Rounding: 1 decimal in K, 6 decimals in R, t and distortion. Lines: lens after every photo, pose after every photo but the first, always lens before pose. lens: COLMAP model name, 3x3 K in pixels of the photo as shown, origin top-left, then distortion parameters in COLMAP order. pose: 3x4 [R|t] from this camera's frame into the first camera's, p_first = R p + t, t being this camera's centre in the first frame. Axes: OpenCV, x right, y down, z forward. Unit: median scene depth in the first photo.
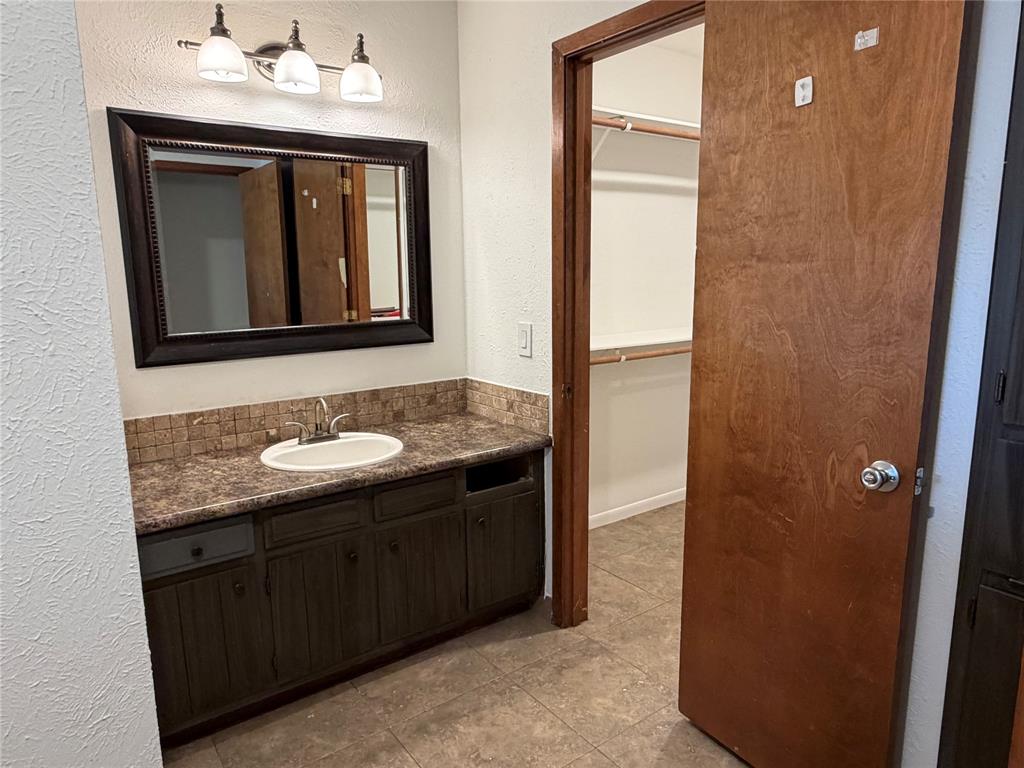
lens RADIAL K [[665.3, 0, 511.6], [0, 665.3, 385.7], [0, 0, 1]] dist [-0.003464, 0.001623]
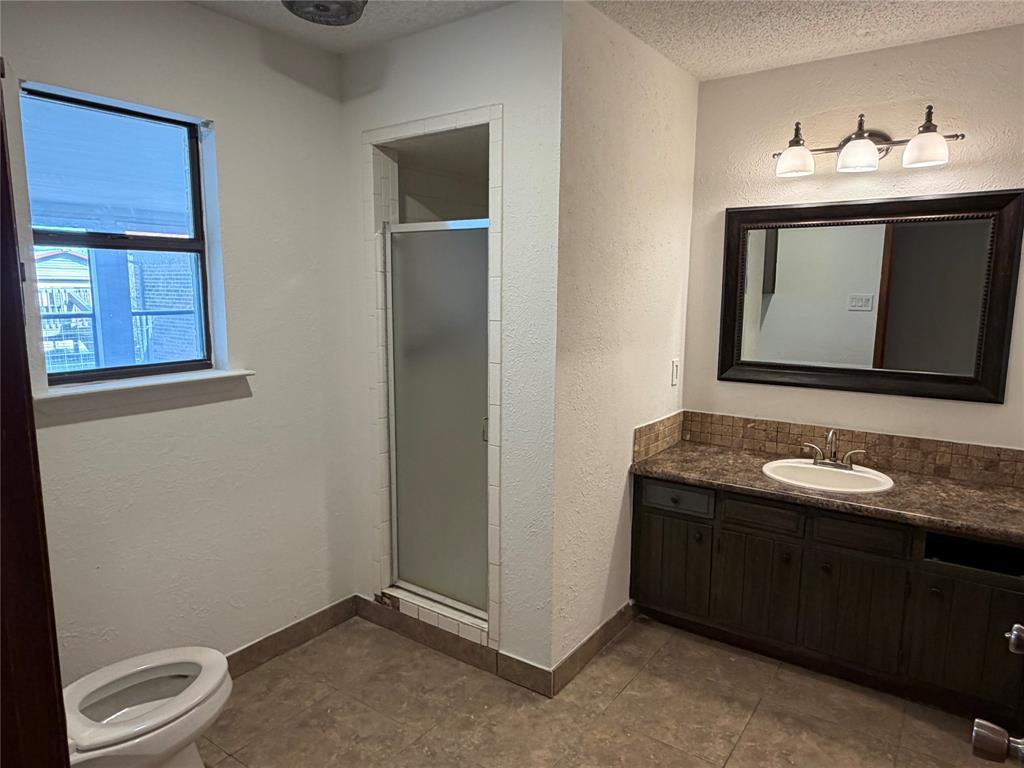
lens RADIAL K [[665.3, 0, 511.1], [0, 665.3, 383.3], [0, 0, 1]] dist [-0.003464, 0.001623]
pose [[0.316523, 0.153445, -0.936092, 0.657413], [-0.174755, 0.979372, 0.101450, -0.086808], [0.932349, 0.131475, 0.336809, 0.073511]]
